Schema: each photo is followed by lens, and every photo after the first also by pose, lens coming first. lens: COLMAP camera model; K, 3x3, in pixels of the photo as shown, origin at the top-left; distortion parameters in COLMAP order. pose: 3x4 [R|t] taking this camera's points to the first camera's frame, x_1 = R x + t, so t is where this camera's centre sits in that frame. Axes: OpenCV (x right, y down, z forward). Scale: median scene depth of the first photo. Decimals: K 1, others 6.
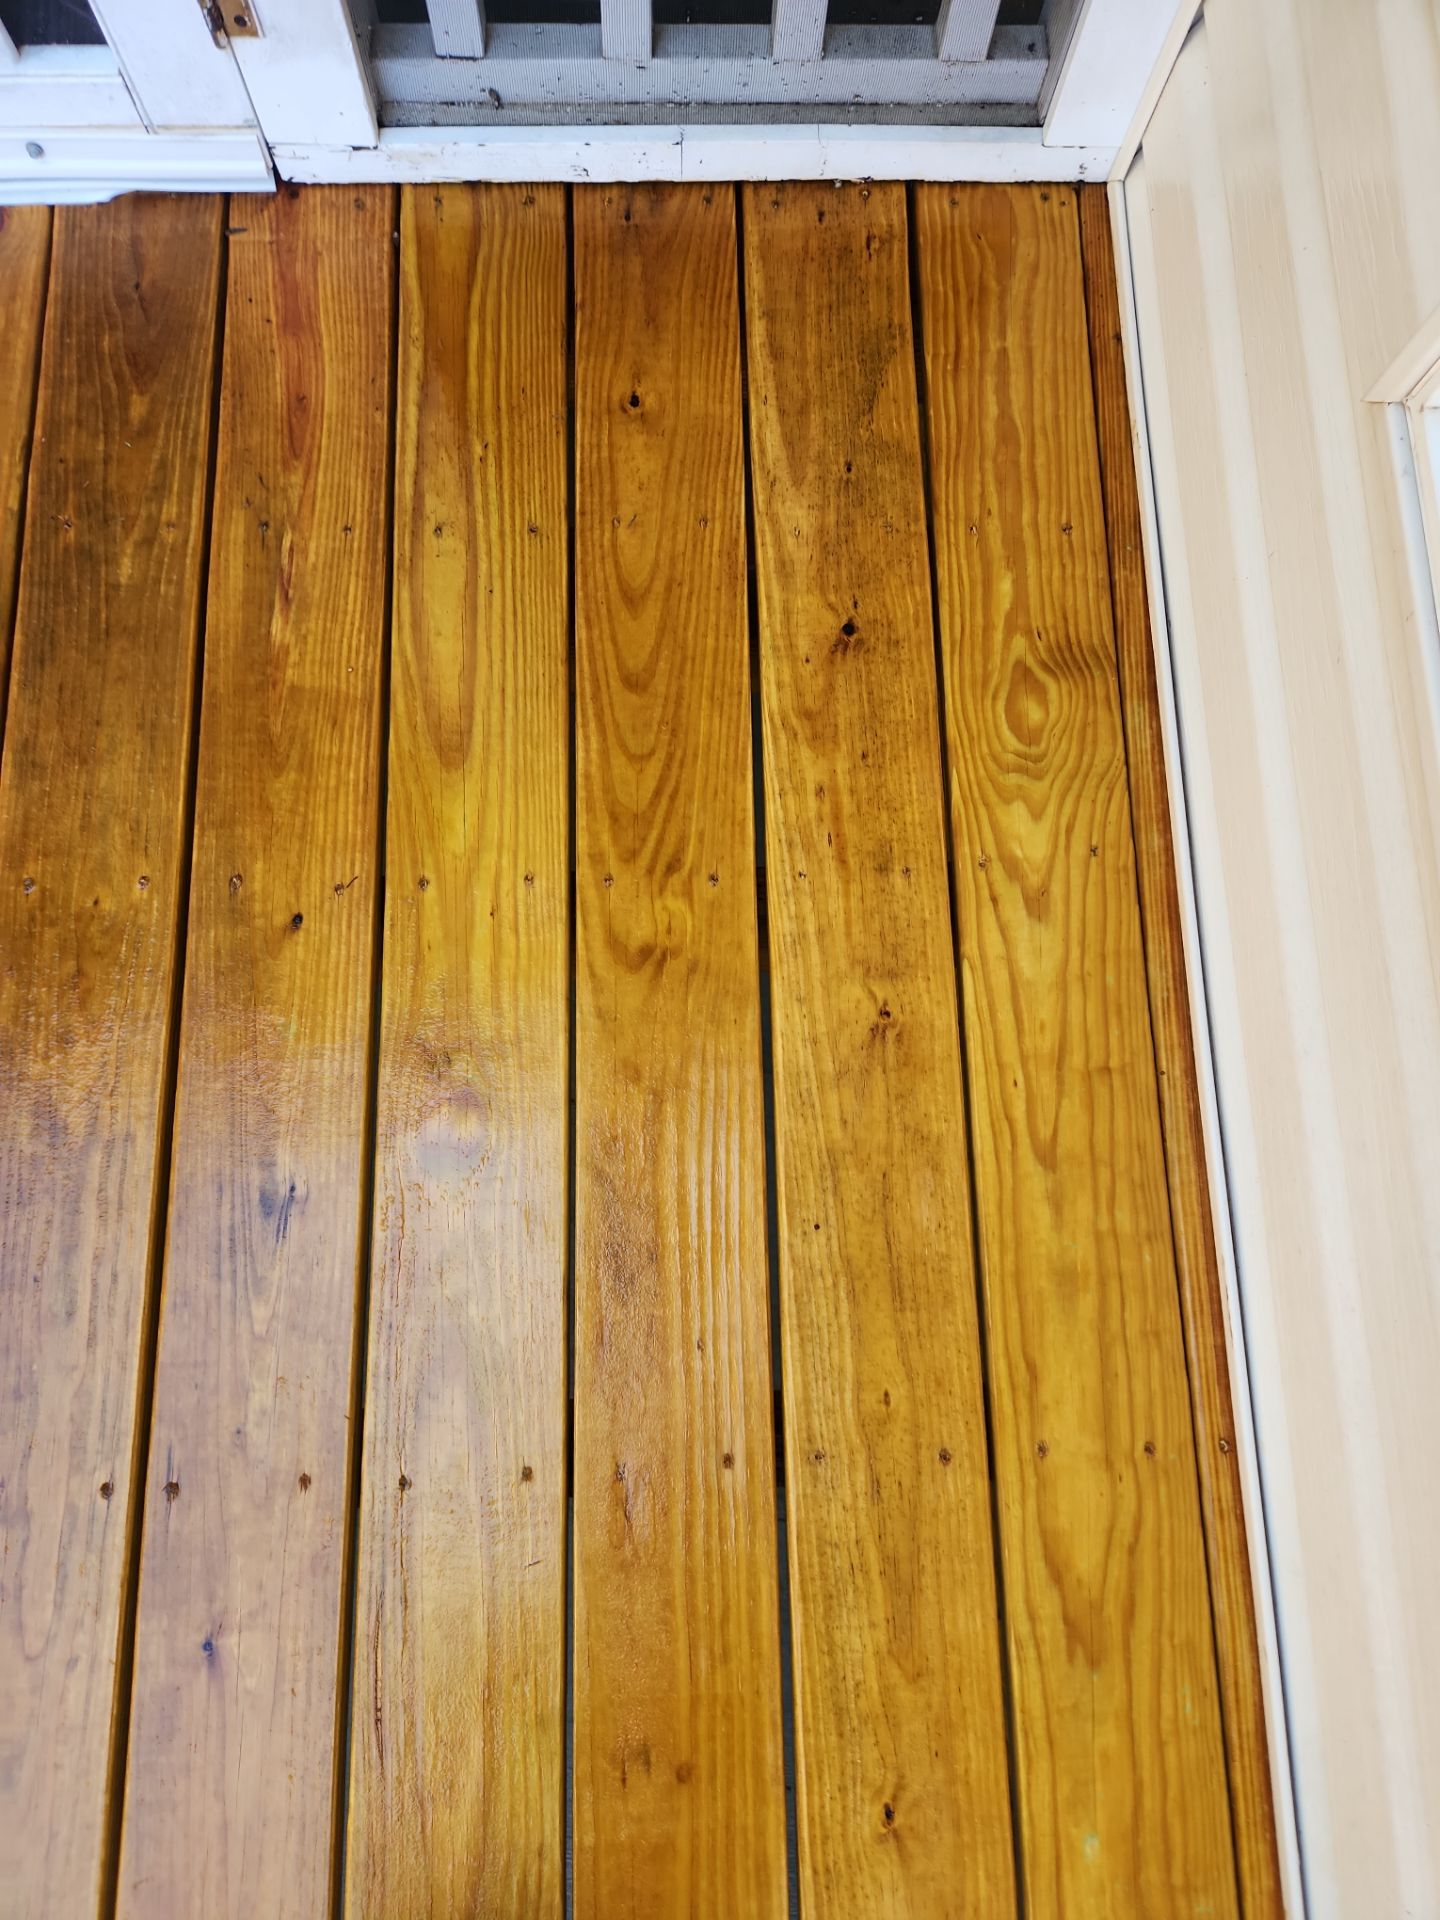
lens RADIAL K [[1312.7, 0, 726.0], [0, 1312.7, 959.2], [0, 0, 1]] dist [0.026211, -0.009732]
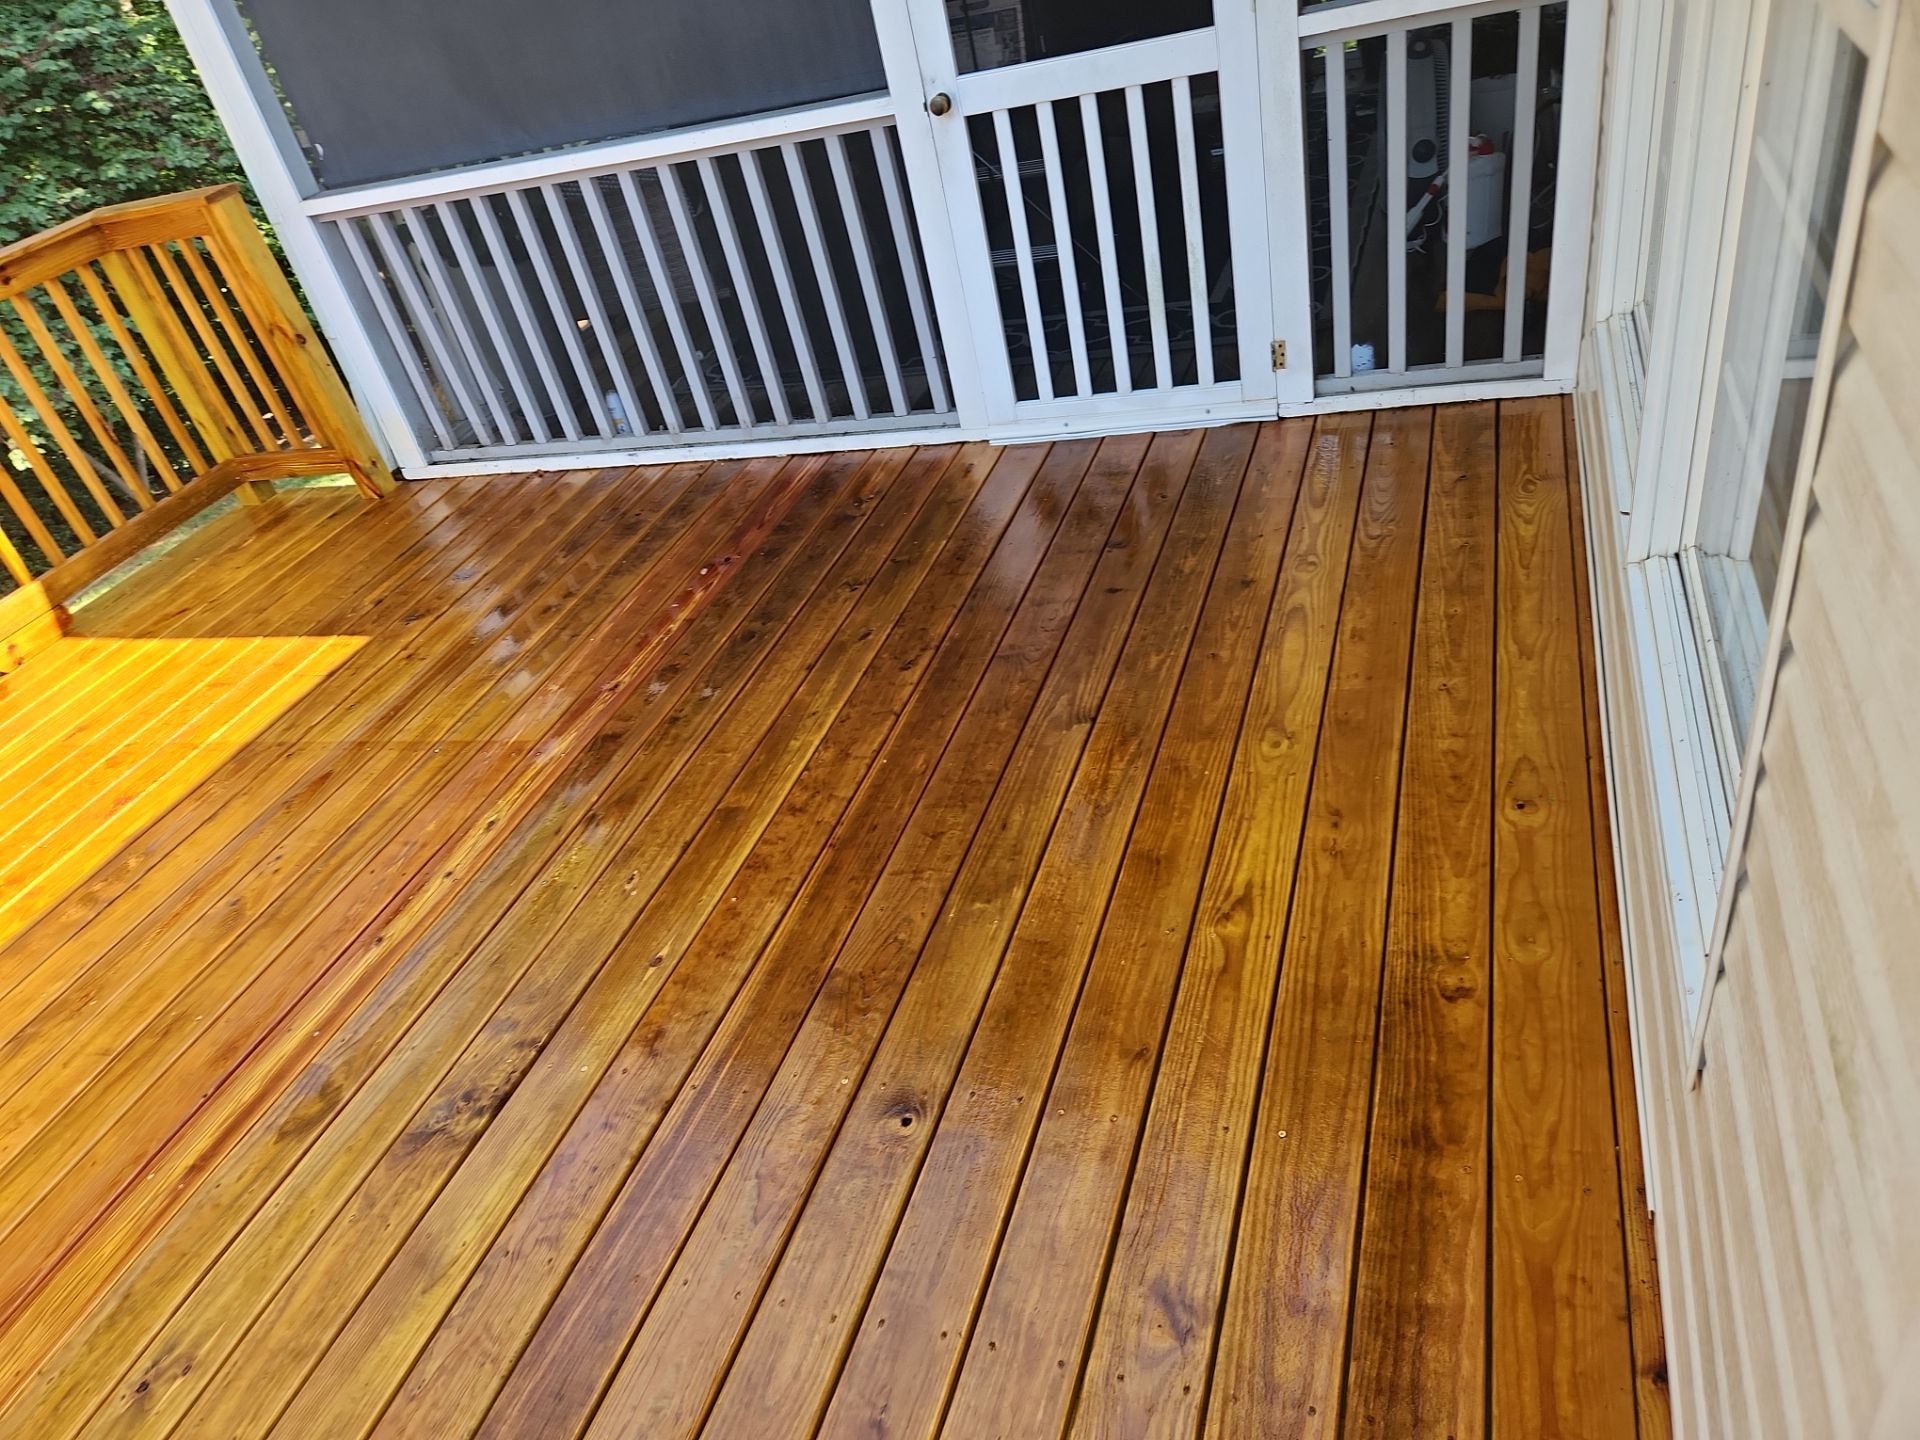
lens RADIAL K [[1254.2, 0, 958.4], [0, 1254.2, 724.3], [0, 0, 1]] dist [0.001547, -0.002733]
pose [[0.907643, 0.009880, -0.419628, 0.252746], [-0.280436, 0.758127, -0.588727, 2.122020], [0.312315, 0.652032, 0.690879, -0.902339]]
